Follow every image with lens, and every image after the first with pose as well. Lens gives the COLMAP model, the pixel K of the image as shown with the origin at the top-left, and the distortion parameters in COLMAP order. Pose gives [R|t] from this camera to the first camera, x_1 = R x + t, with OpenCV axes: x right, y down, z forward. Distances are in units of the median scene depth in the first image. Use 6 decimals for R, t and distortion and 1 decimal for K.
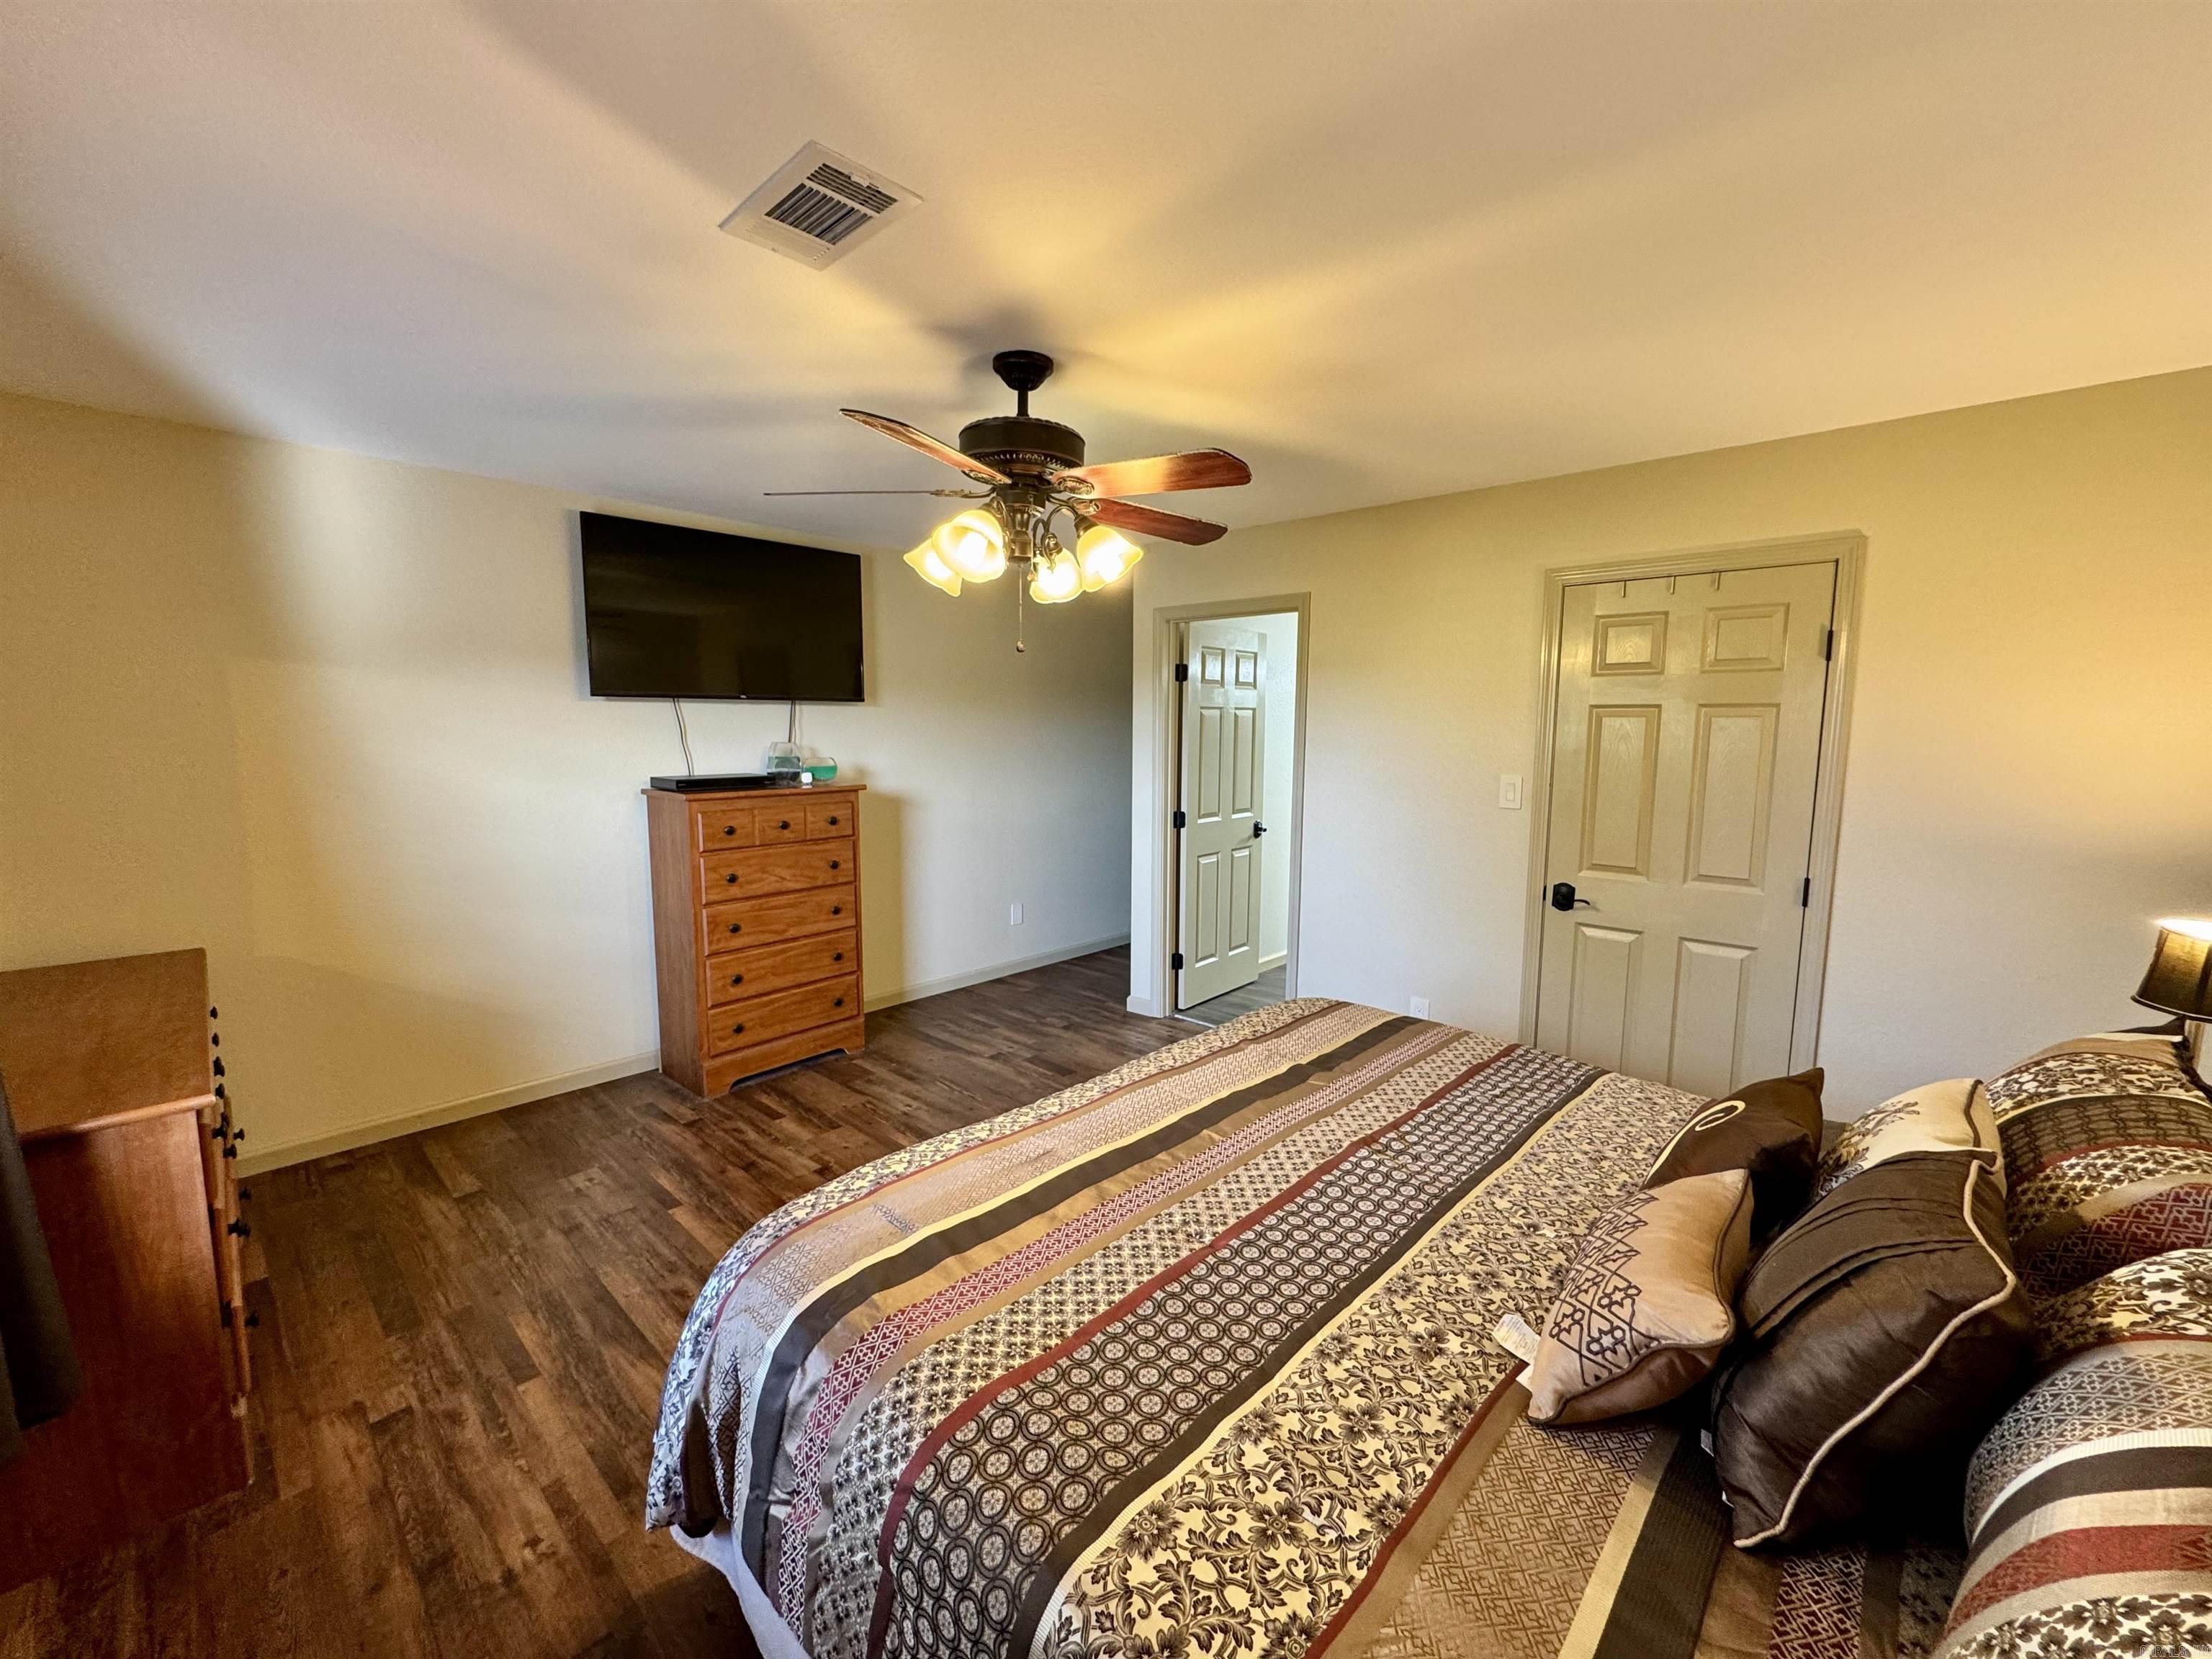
lens RADIAL K [[880.3, 0, 1104.6], [0, 880.3, 827.1], [0, 0, 1]] dist [-0.006318, 0.000680]
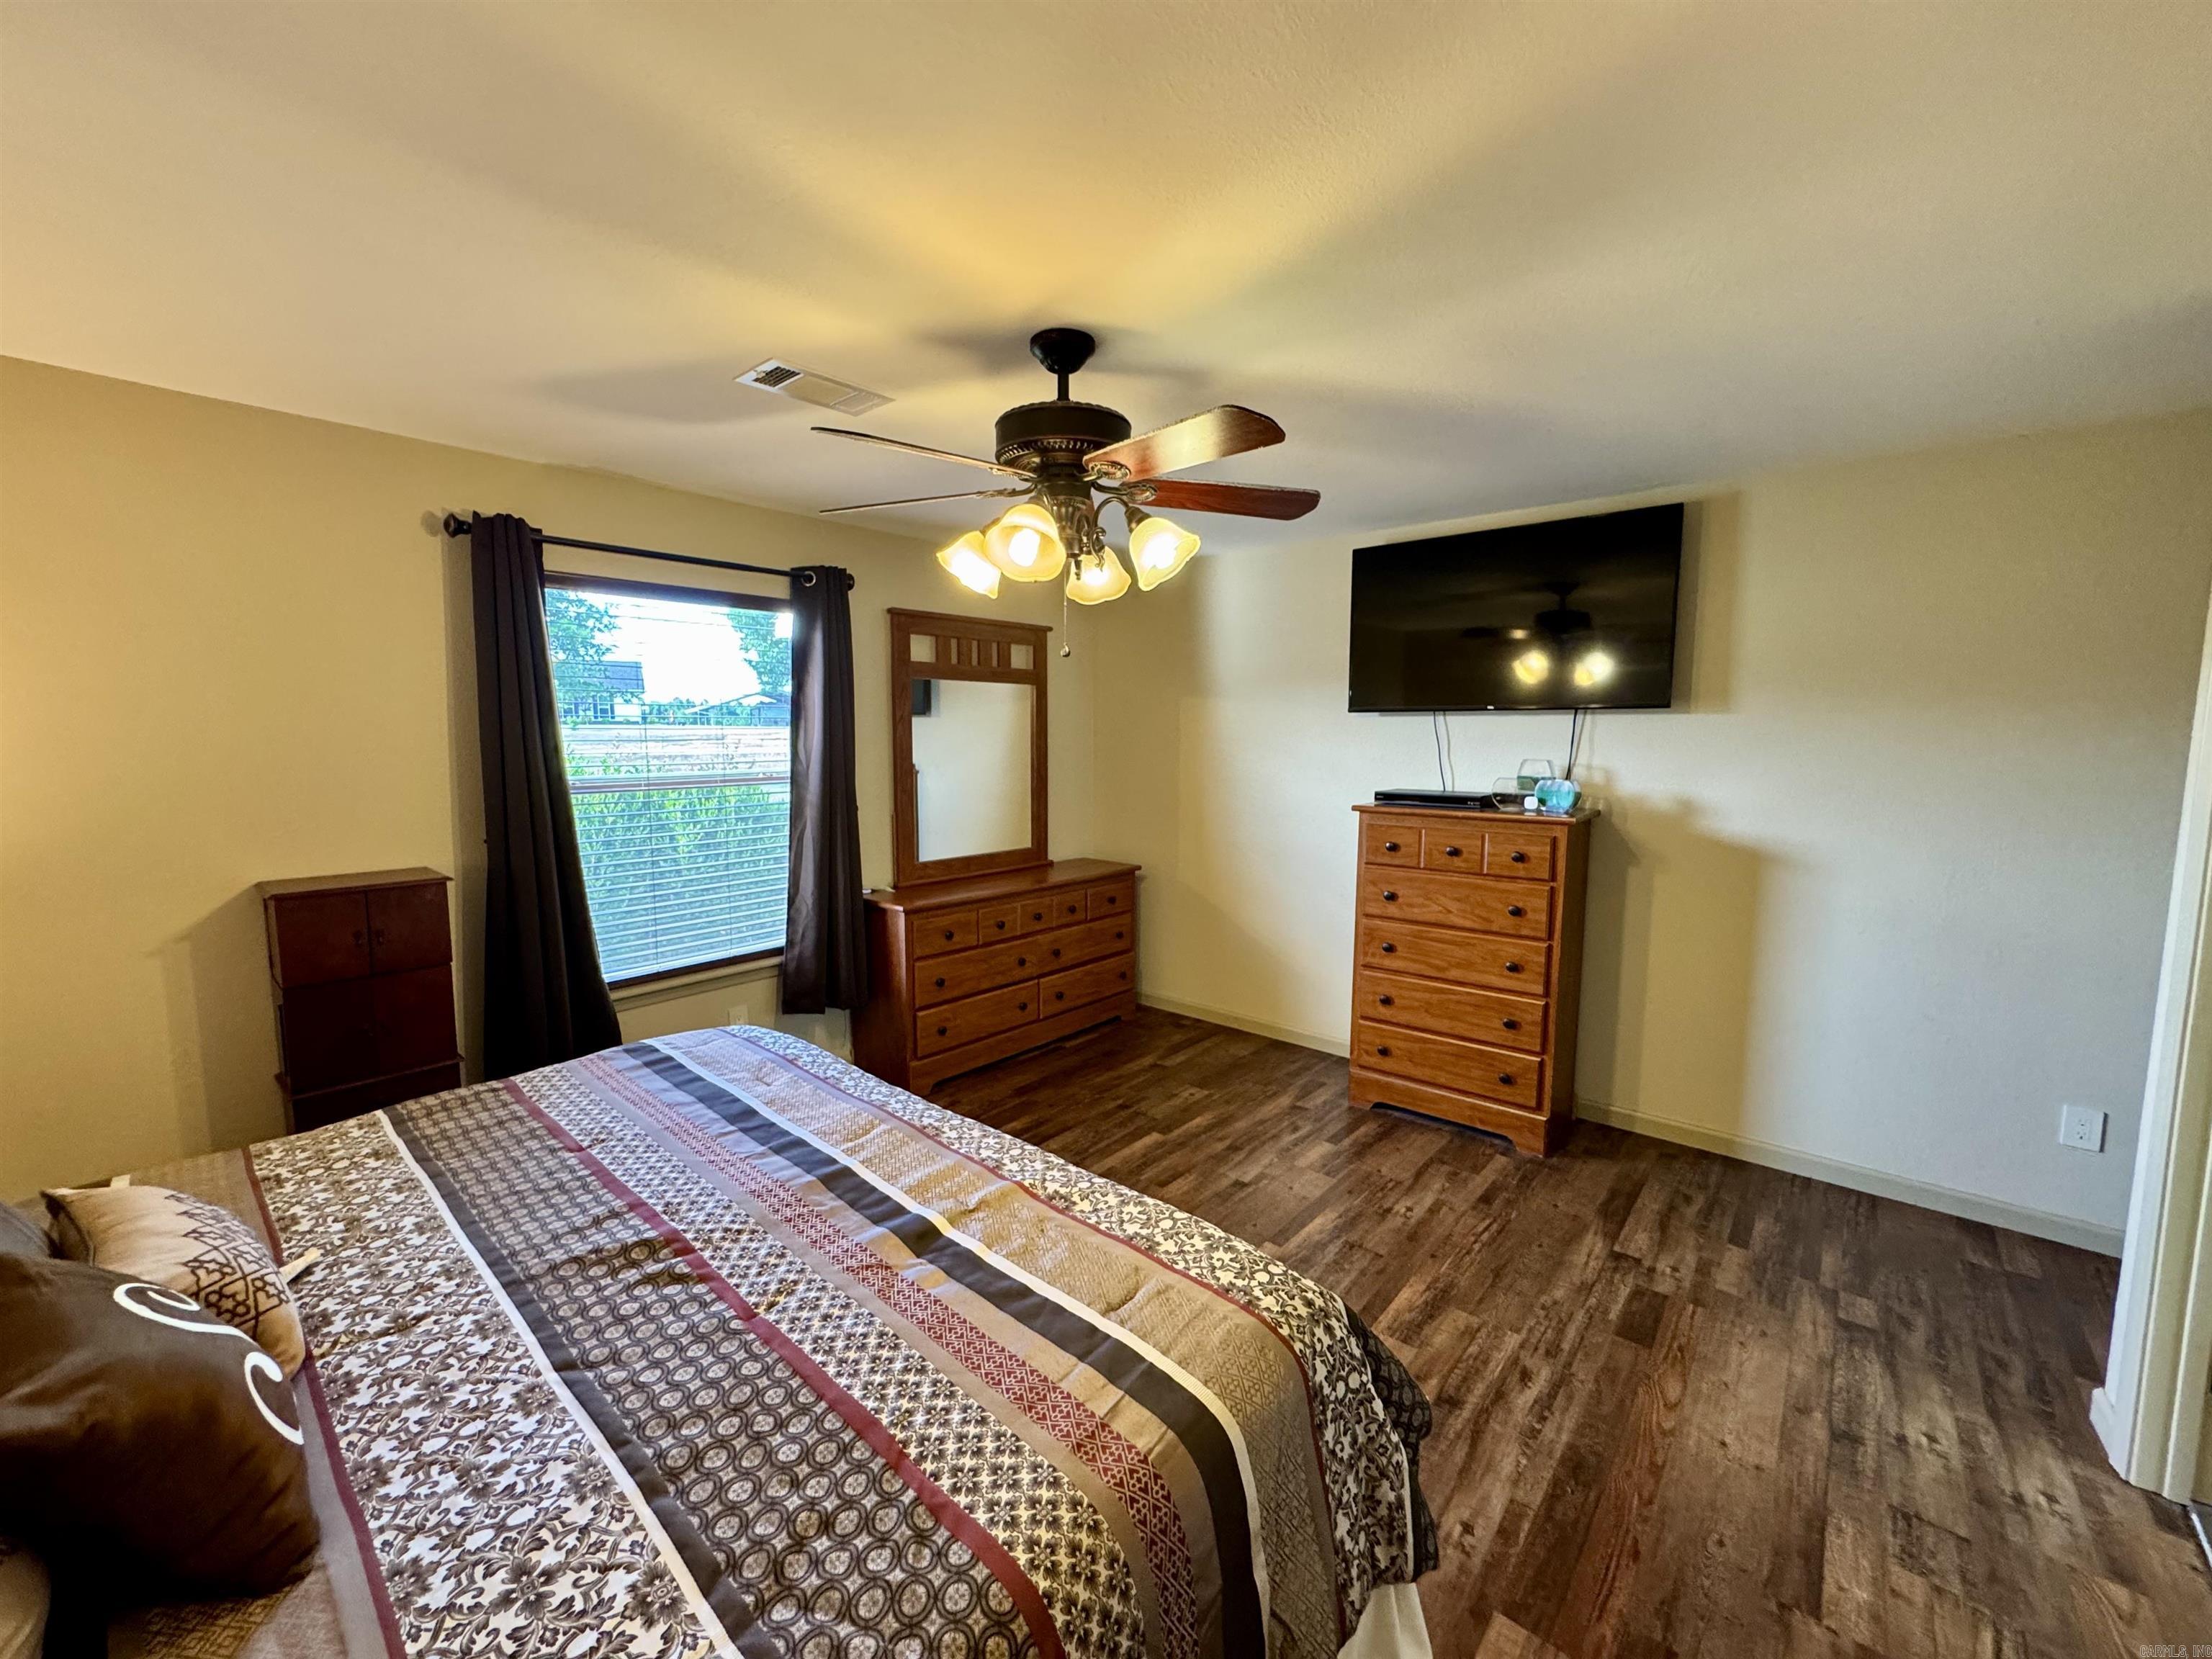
lens RADIAL K [[880.3, 0, 1105.8], [0, 880.3, 825.2], [0, 0, 1]] dist [-0.006318, 0.000680]
pose [[0.043151, 0.100451, -0.994006, 0.498473], [-0.122530, 0.987954, 0.094520, -0.069092], [0.991526, 0.117717, 0.054939, 0.599736]]
